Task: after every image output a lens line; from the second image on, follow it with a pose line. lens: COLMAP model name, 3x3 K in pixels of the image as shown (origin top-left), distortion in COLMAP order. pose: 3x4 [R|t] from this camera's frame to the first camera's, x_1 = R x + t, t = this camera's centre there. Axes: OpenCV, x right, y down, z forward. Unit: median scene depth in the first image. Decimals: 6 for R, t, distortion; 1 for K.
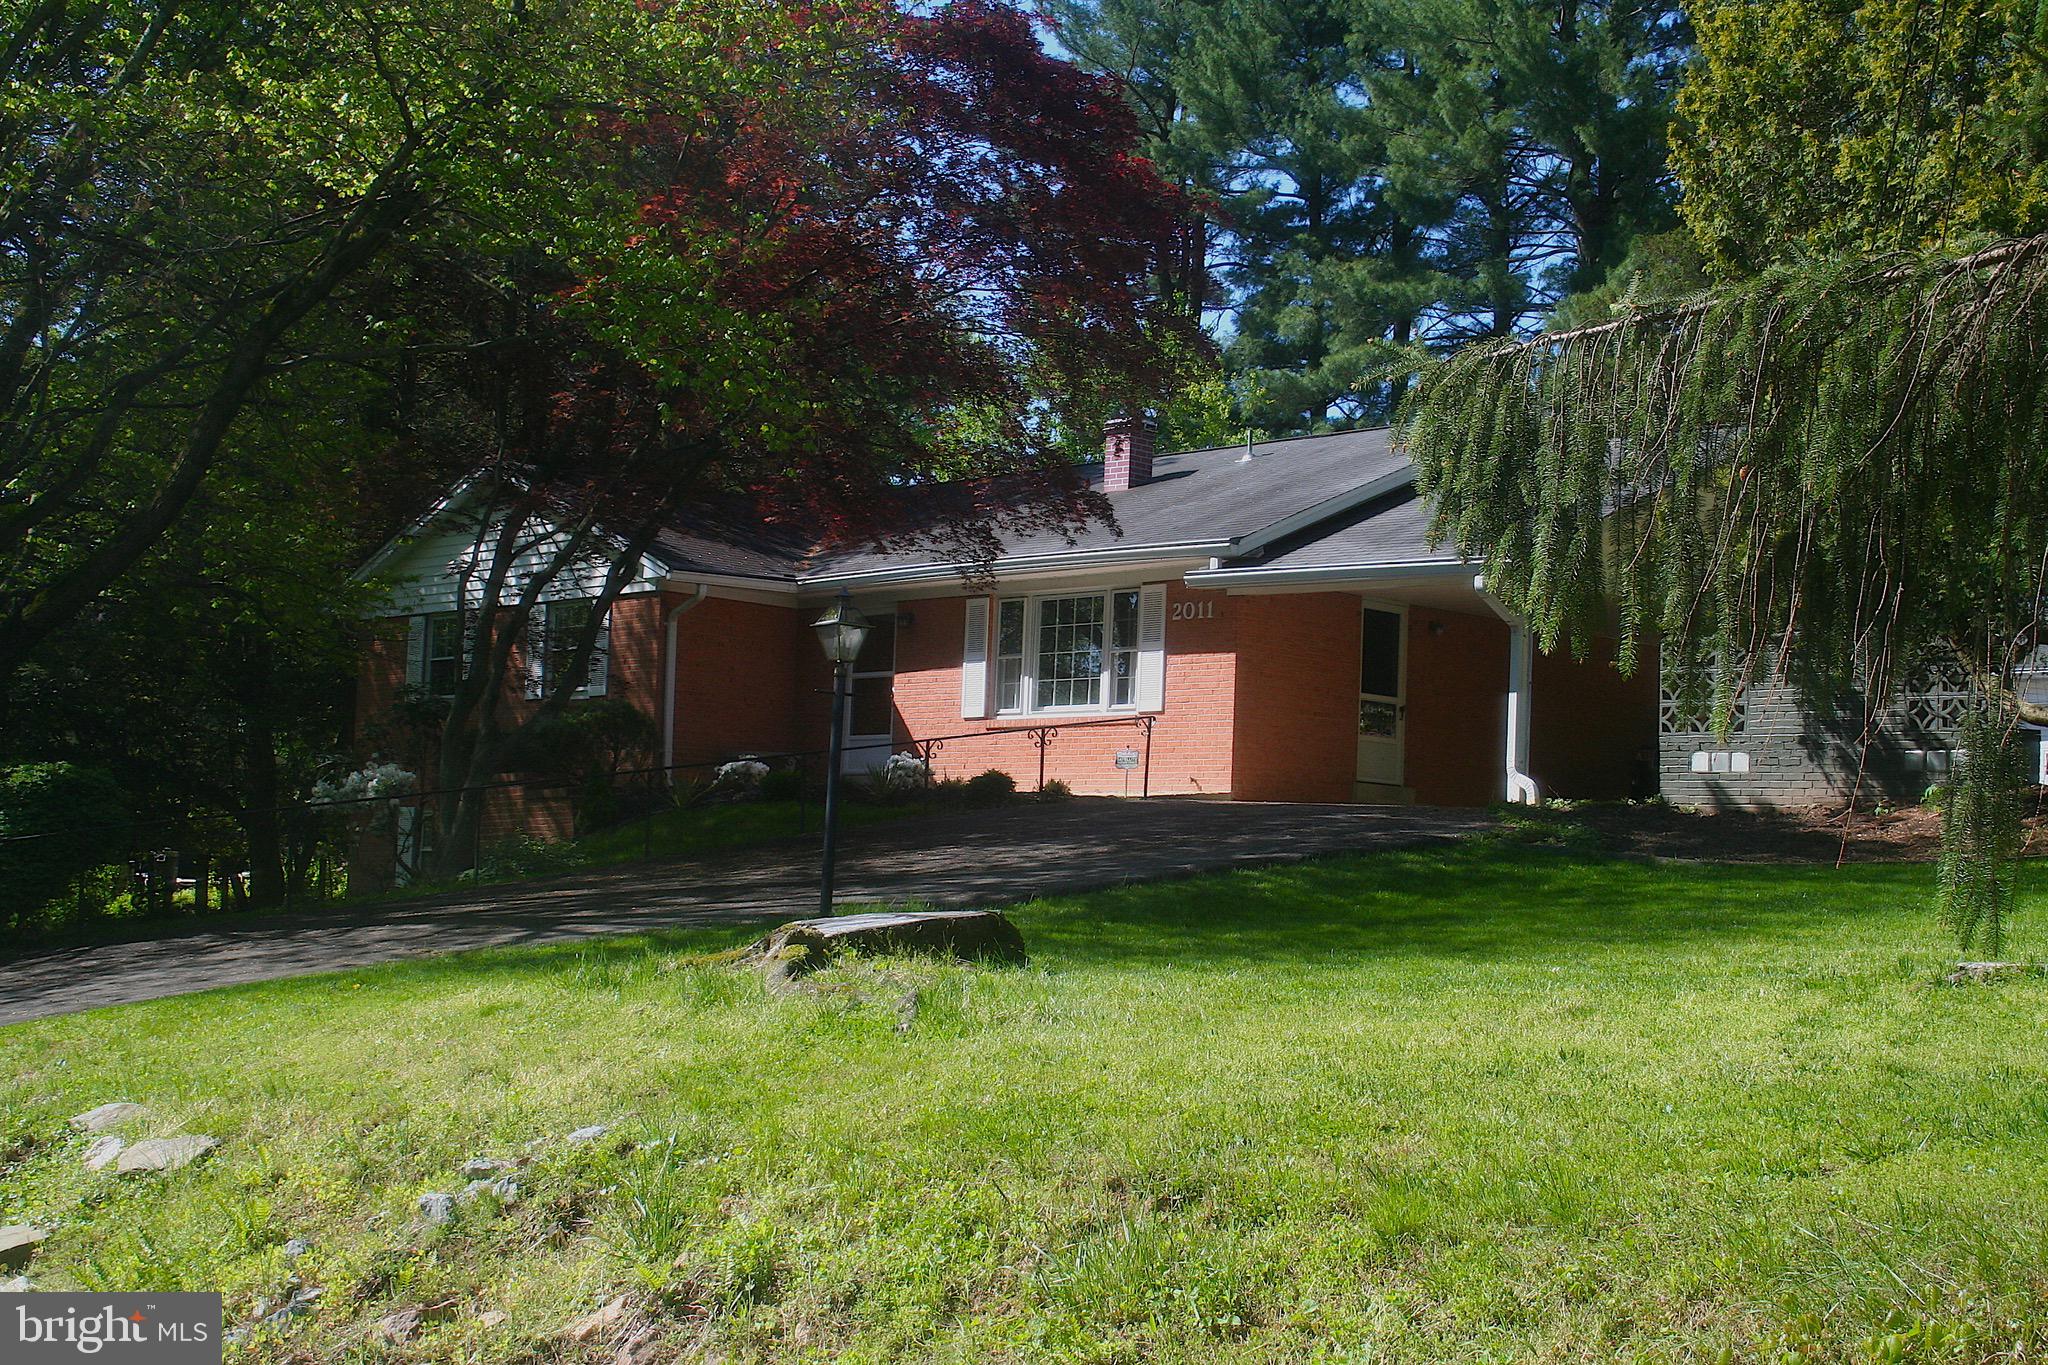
lens RADIAL K [[2985.3, 0, 1024.0], [0, 2985.3, 682.5], [0, 0, 1]] dist [0.151401, -0.940385]
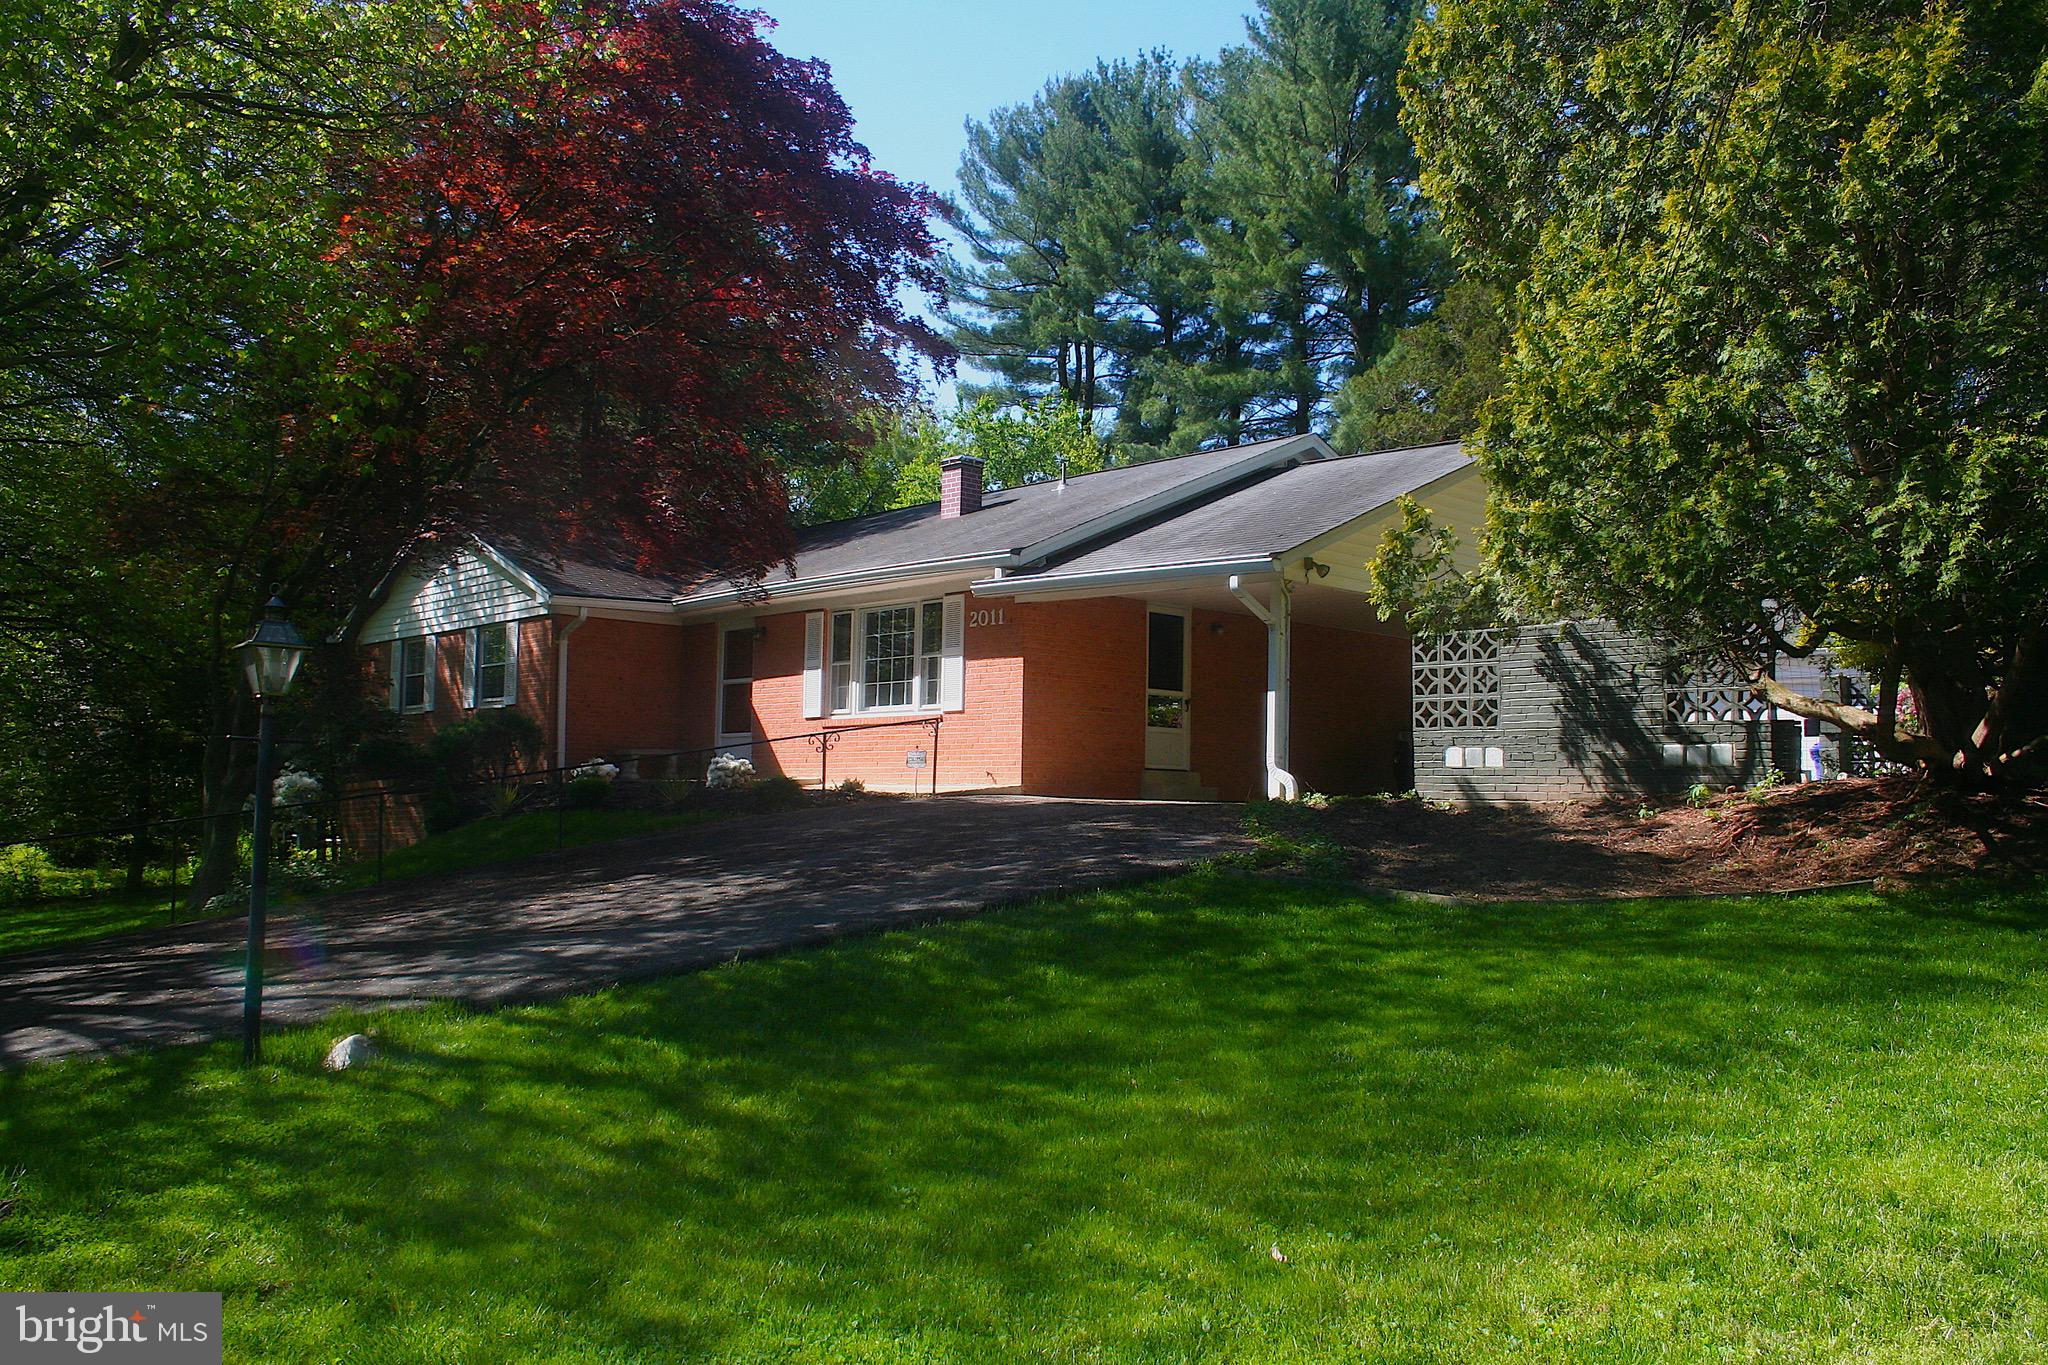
lens RADIAL K [[1744.1, 0, 1025.1], [0, 1744.1, 713.2], [0, 0, 1]] dist [-0.121546, -0.001982]
pose [[0.999496, -0.024287, -0.020422, 0.079370], [0.024816, 0.999352, 0.026053, -0.005449], [0.019776, -0.026547, 0.999452, 0.351435]]
